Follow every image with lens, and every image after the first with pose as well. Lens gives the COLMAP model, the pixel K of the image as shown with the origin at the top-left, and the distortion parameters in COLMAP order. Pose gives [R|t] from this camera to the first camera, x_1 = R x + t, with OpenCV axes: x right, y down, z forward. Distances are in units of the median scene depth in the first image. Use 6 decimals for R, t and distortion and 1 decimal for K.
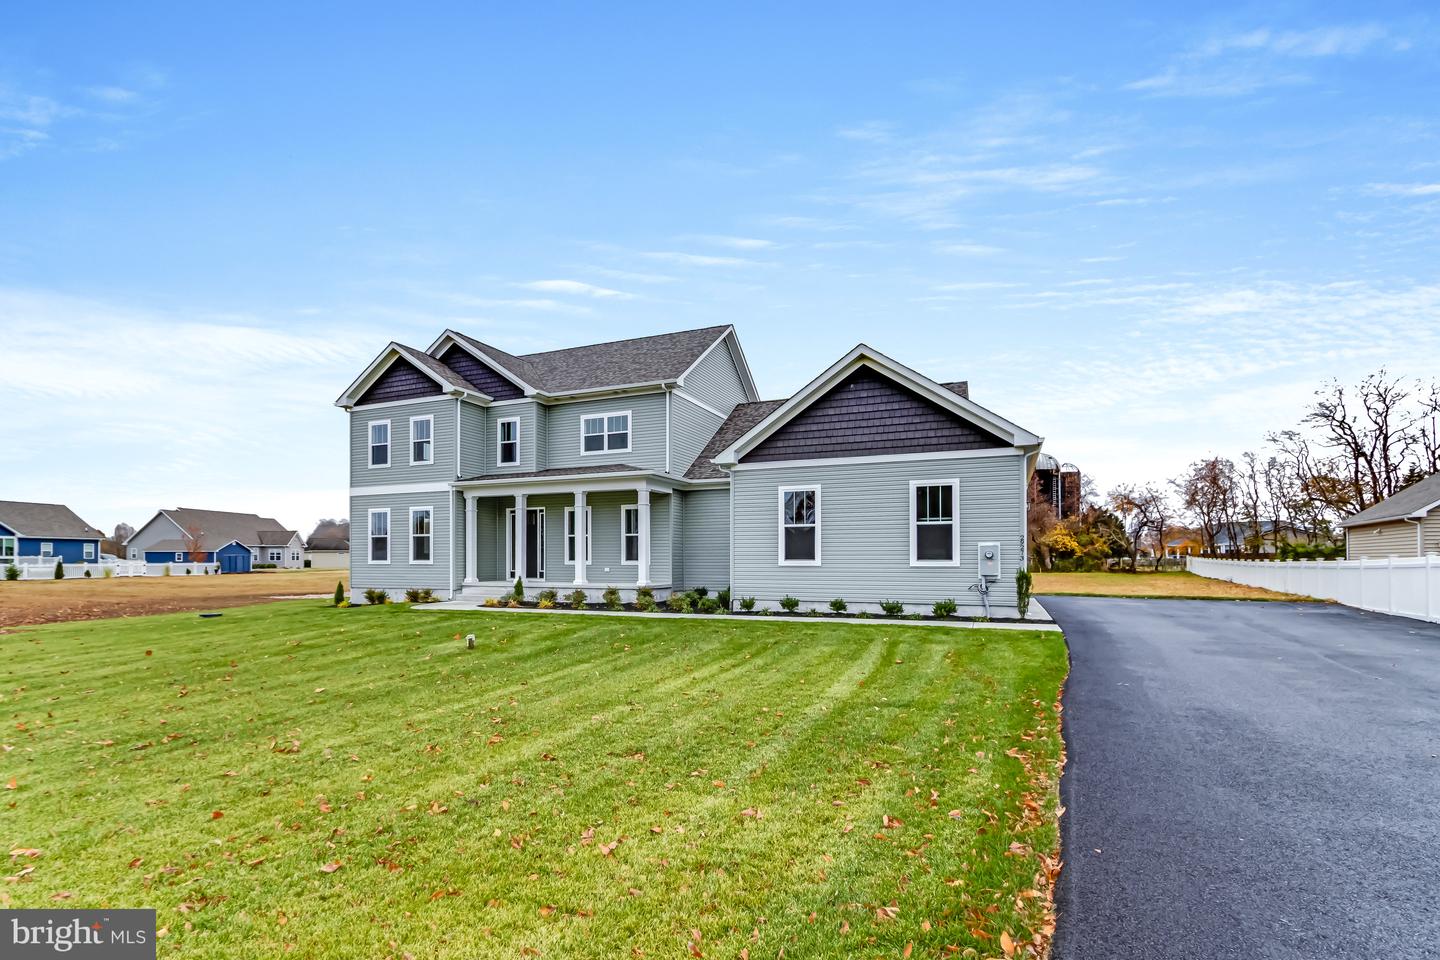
lens RADIAL K [[687.7, 0, 694.3], [0, 687.7, 560.4], [0, 0, 1]] dist [-0.002237, -0.000562]
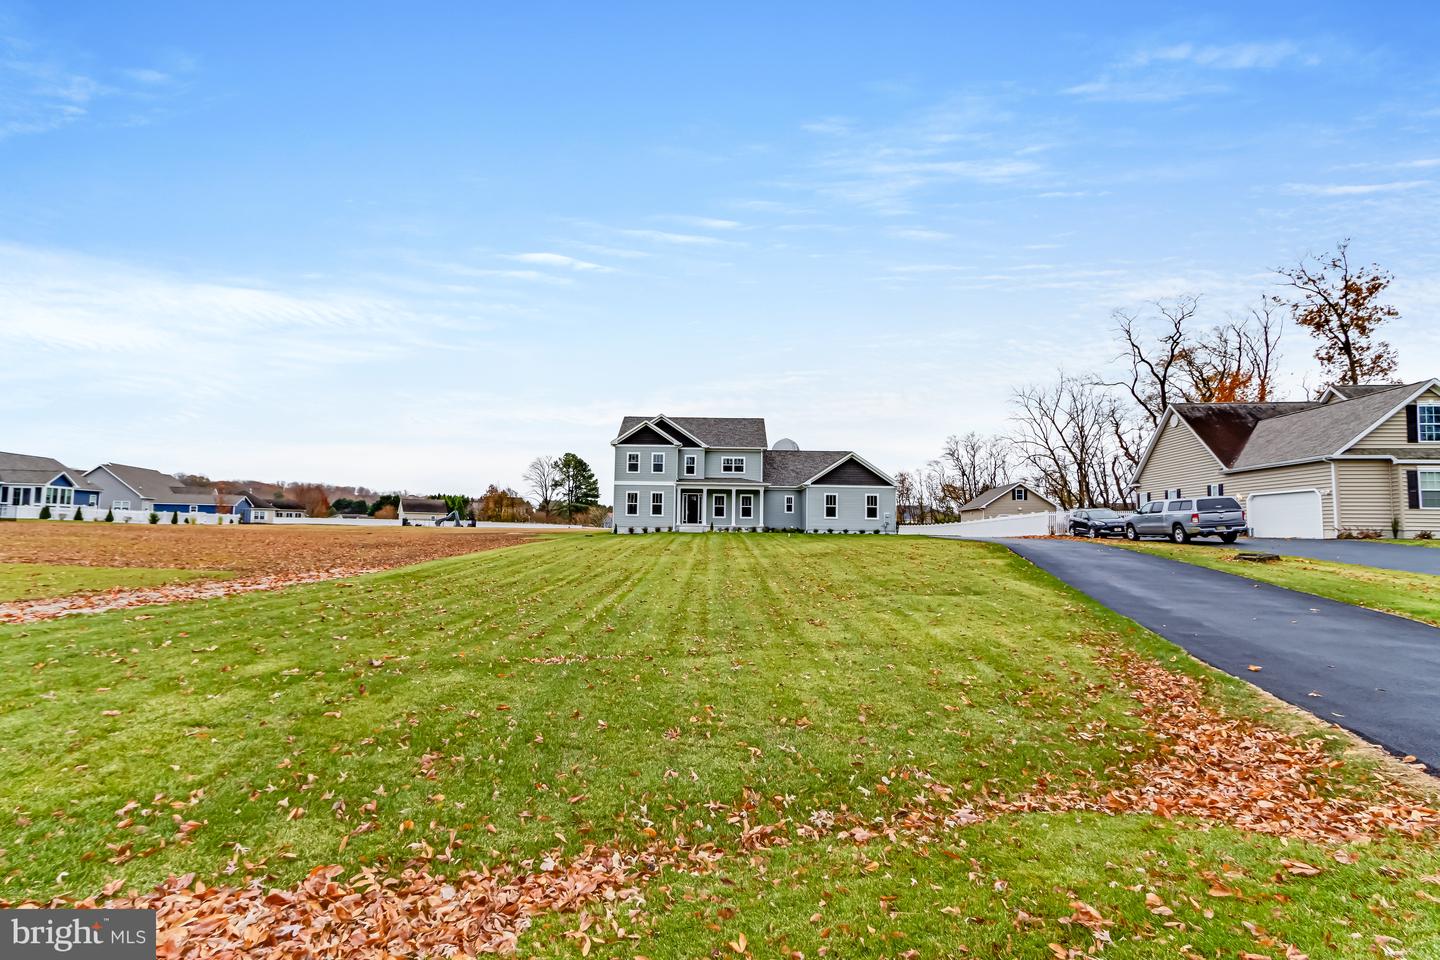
lens RADIAL K [[646.1, 0, 720.0], [0, 646.1, 480.0], [0, 0, 1]] dist [0.001420, 0.000246]
pose [[0.915742, 0.046572, 0.399057, -1.095619], [-0.016630, 0.996801, -0.078171, 0.051197], [-0.401422, 0.064949, 0.913588, -1.098875]]
